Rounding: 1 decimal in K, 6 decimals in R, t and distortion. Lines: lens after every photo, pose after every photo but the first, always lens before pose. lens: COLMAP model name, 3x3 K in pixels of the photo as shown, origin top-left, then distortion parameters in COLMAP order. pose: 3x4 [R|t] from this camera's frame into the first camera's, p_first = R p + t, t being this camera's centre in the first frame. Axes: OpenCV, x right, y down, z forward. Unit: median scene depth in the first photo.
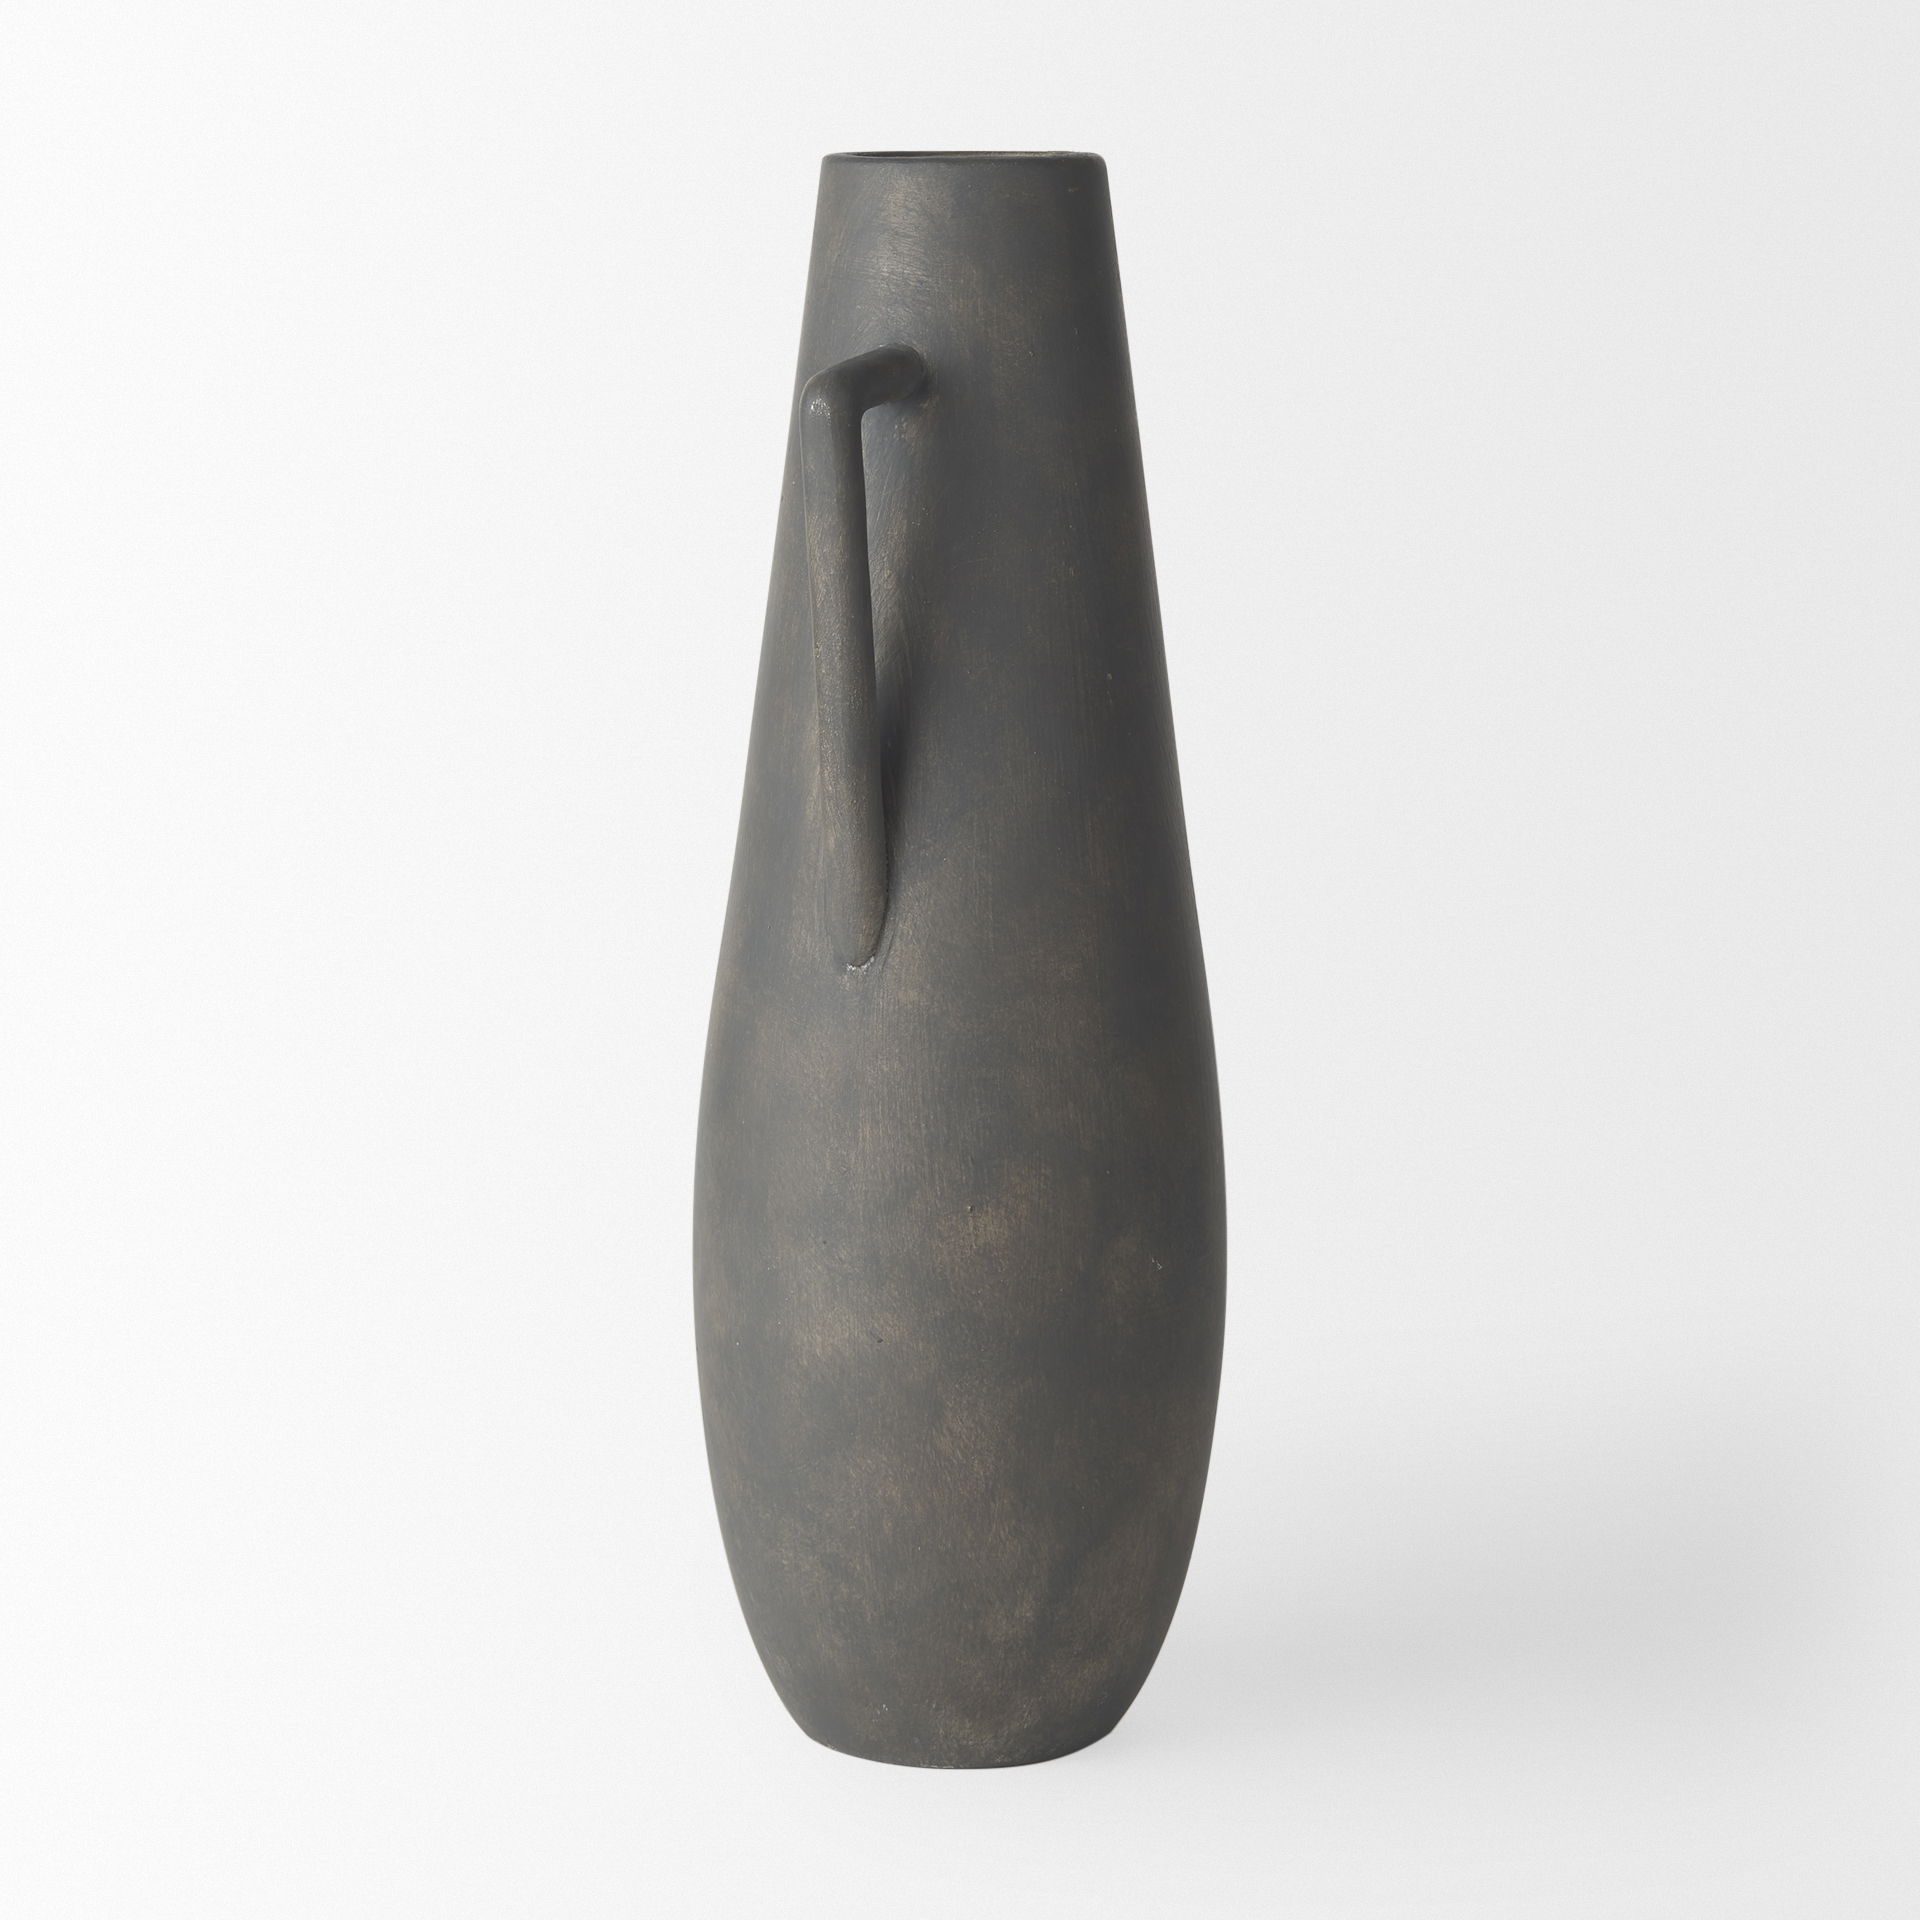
lens RADIAL K [[5873.0, 0, 959.4], [0, 5873.0, 785.7], [0, 0, 1]] dist [-0.028119, 0.759818]
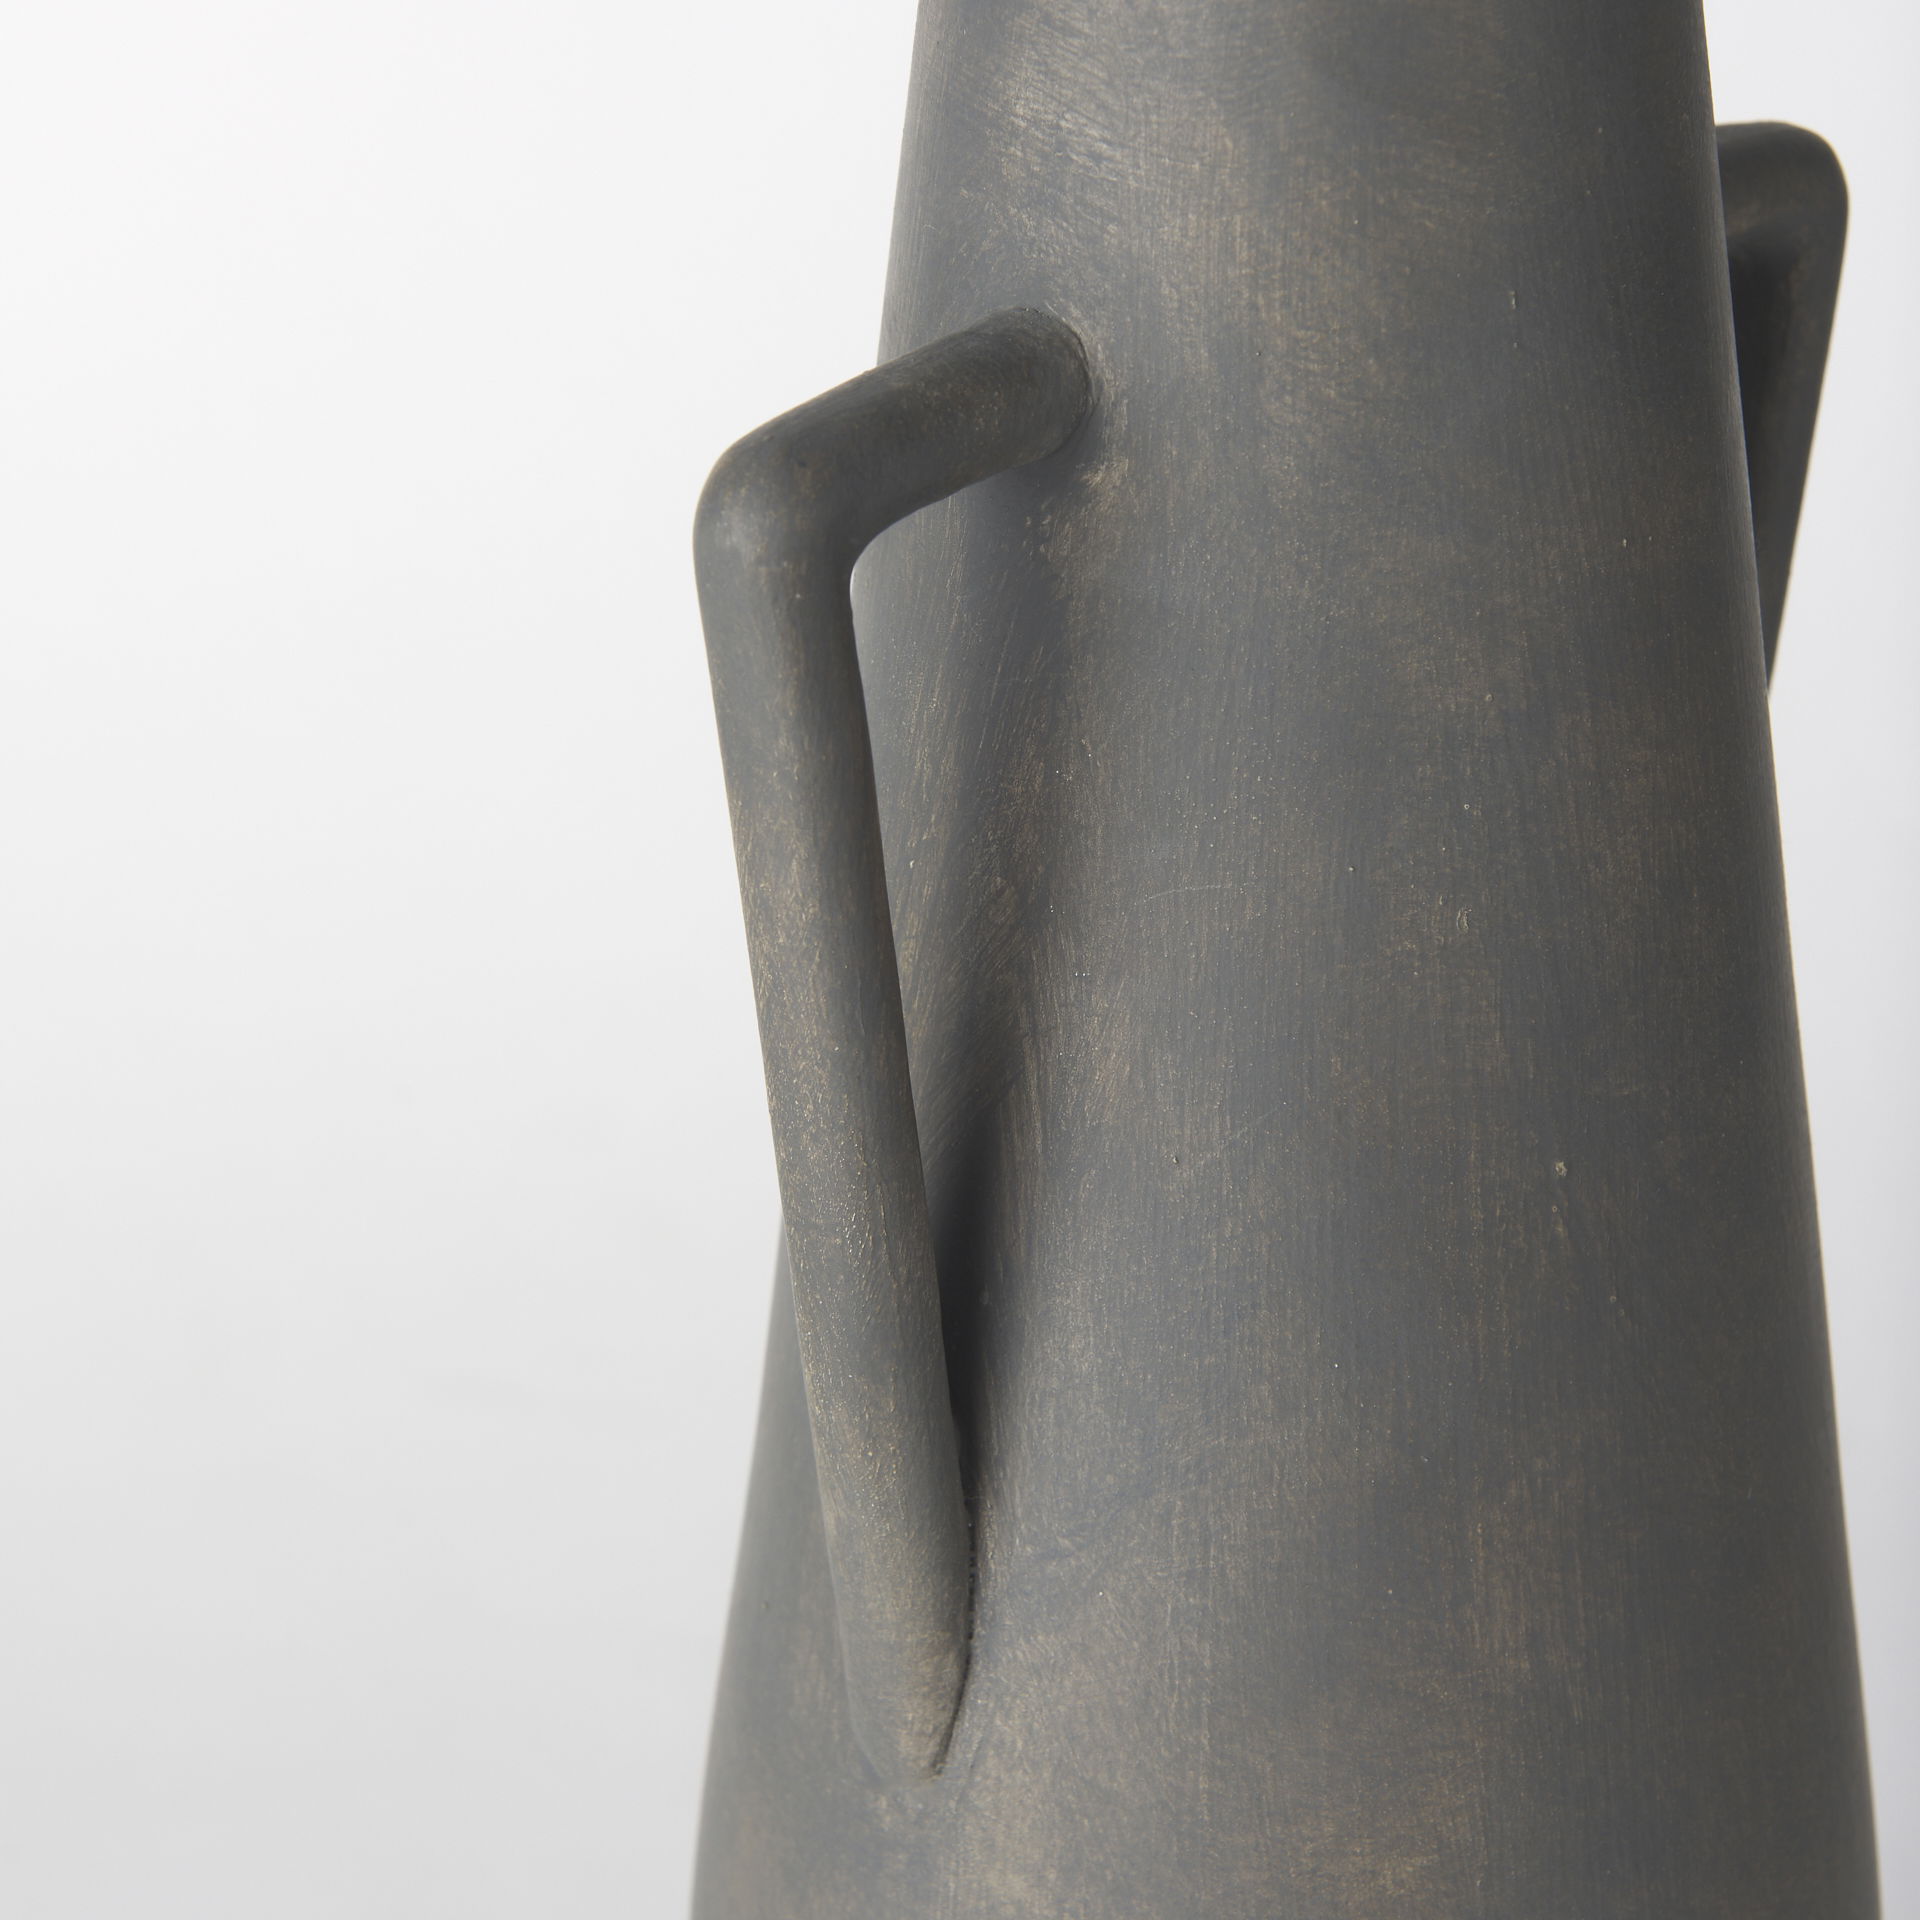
lens RADIAL K [[5794.1, 0, 964.0], [0, 5794.1, 1005.2], [0, 0, 1]] dist [-0.016611, 1.211876]
pose [[0.953000, 0.108933, -0.282710, 0.096441], [-0.029812, 0.962314, 0.270300, -0.133357], [0.301501, -0.249168, 0.920333, 0.637320]]
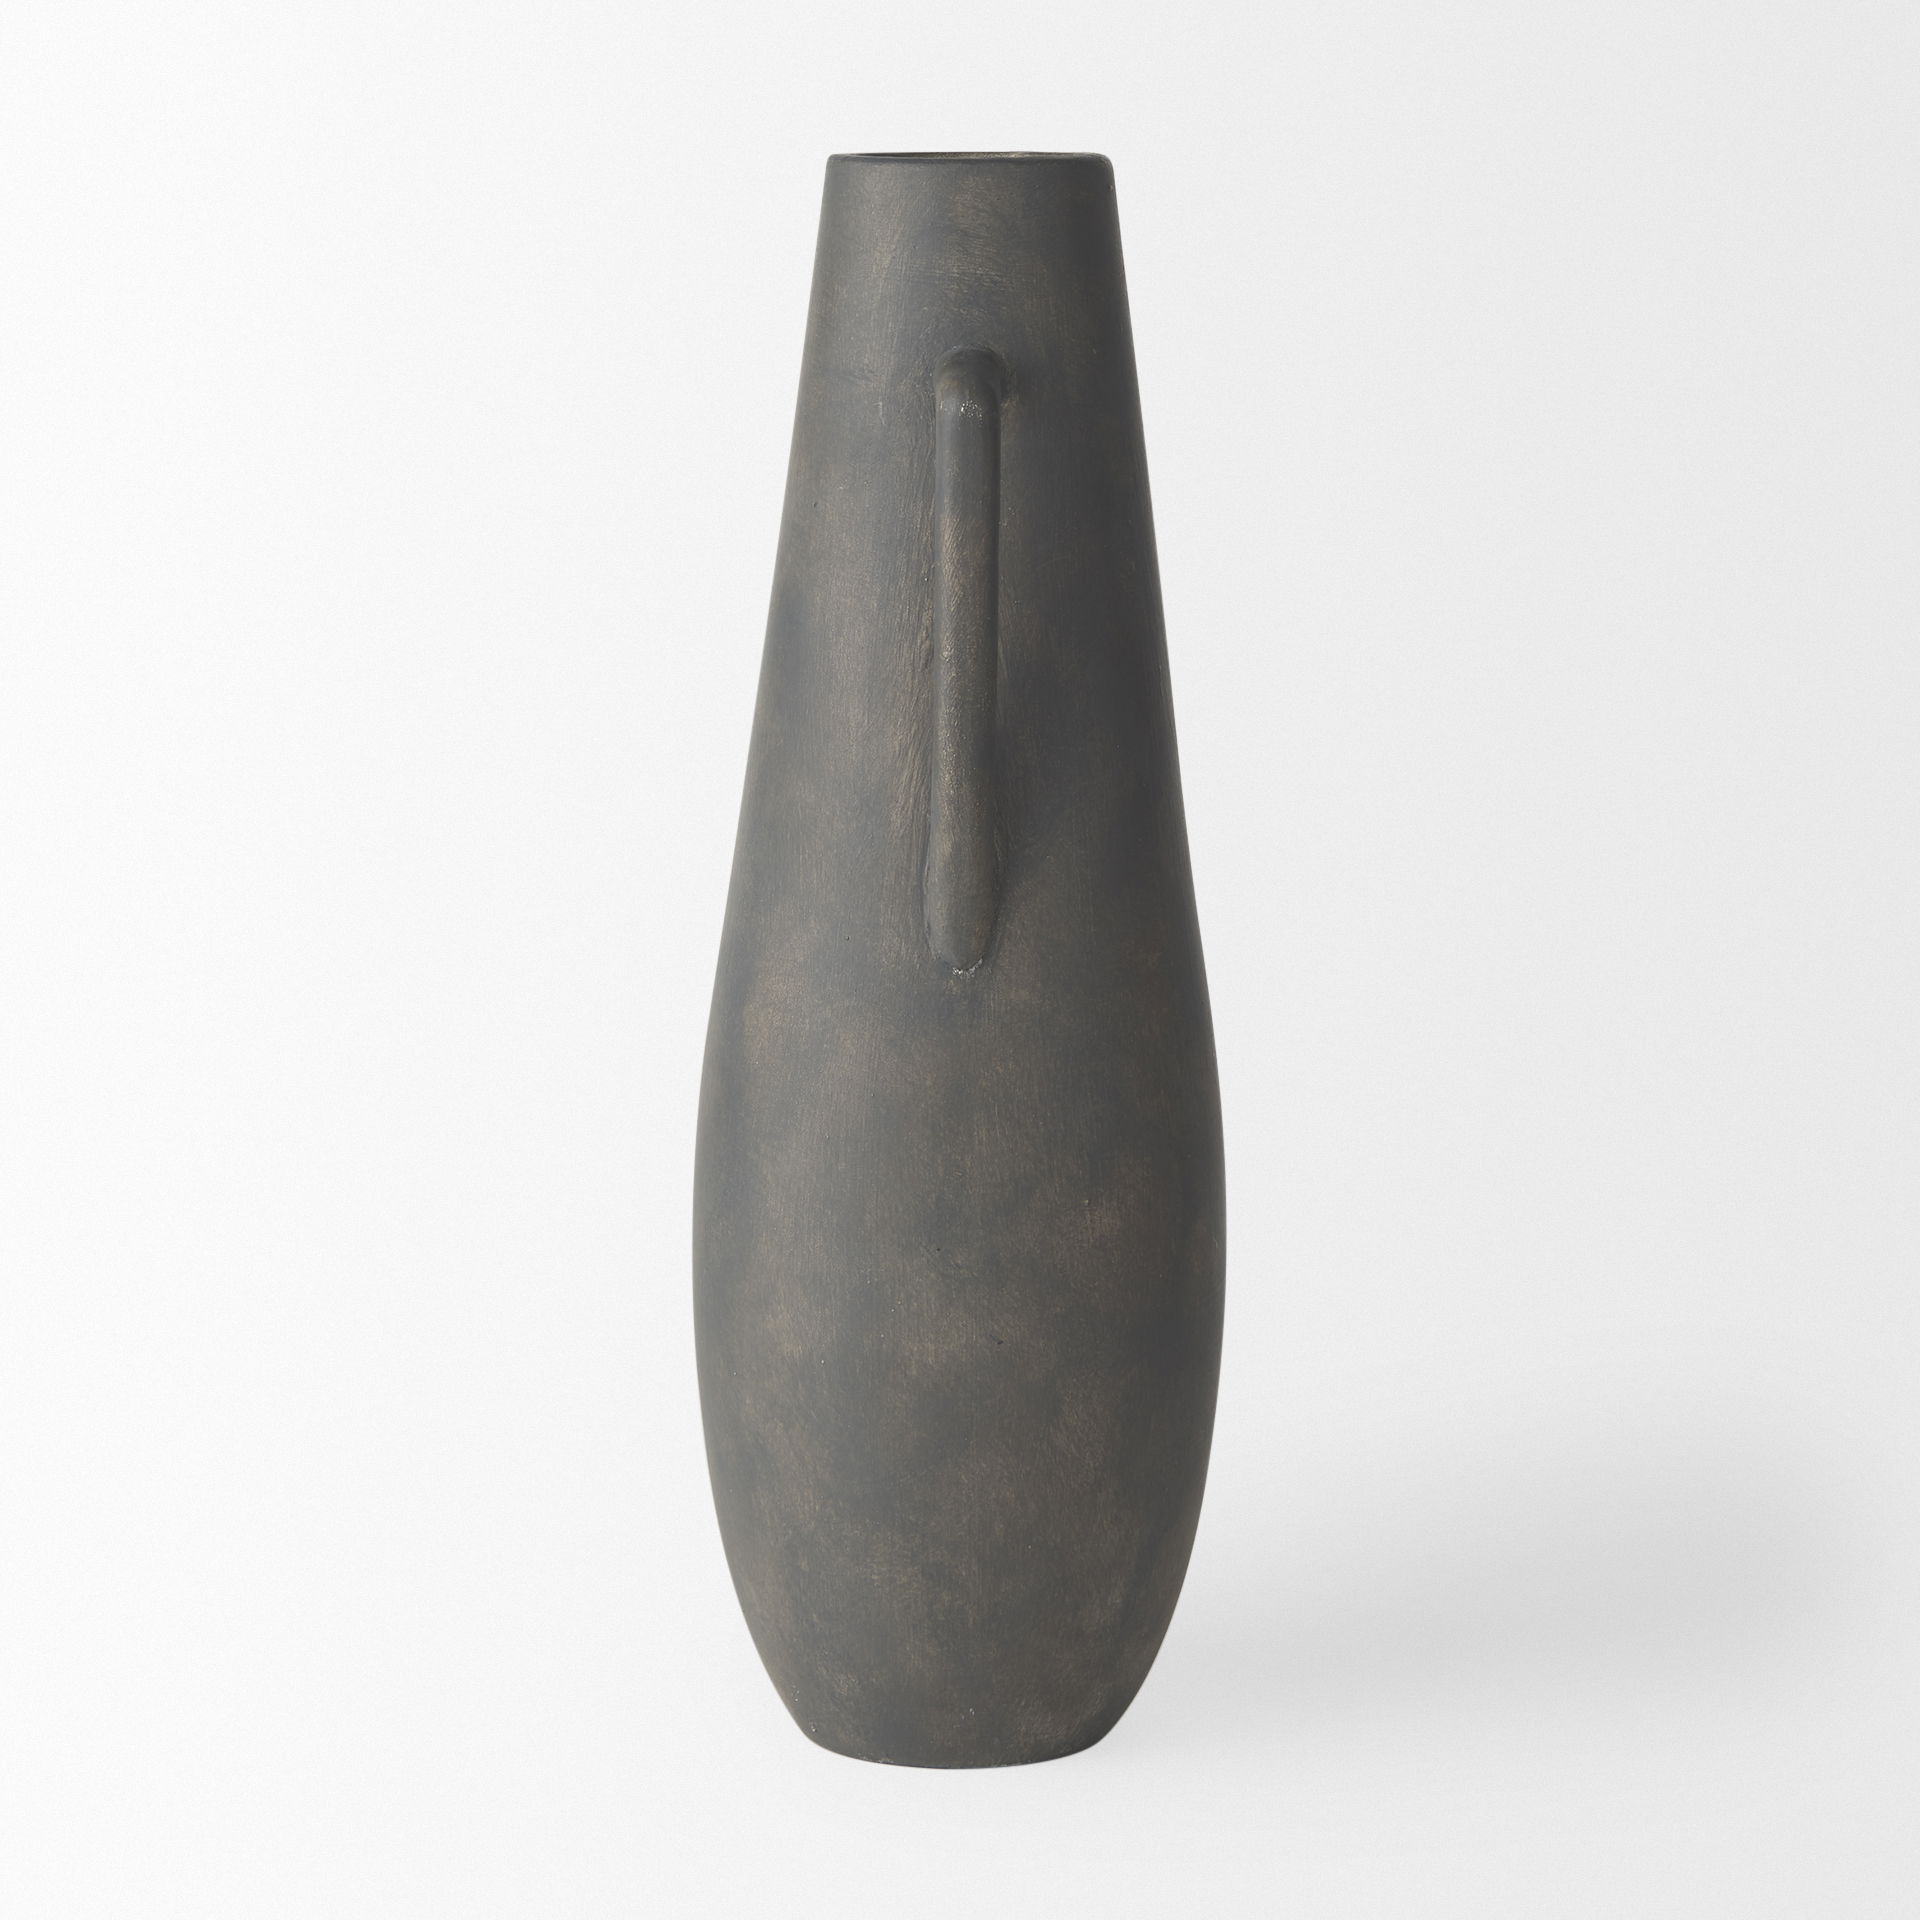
lens RADIAL K [[5873.0, 0, 959.4], [0, 5873.0, 785.7], [0, 0, 1]] dist [-0.028119, 0.759818]
pose [[0.902160, -0.053388, 0.428085, -0.442919], [0.053904, 0.998486, 0.010925, -0.011365], [-0.428020, 0.013219, 0.903673, 0.099304]]
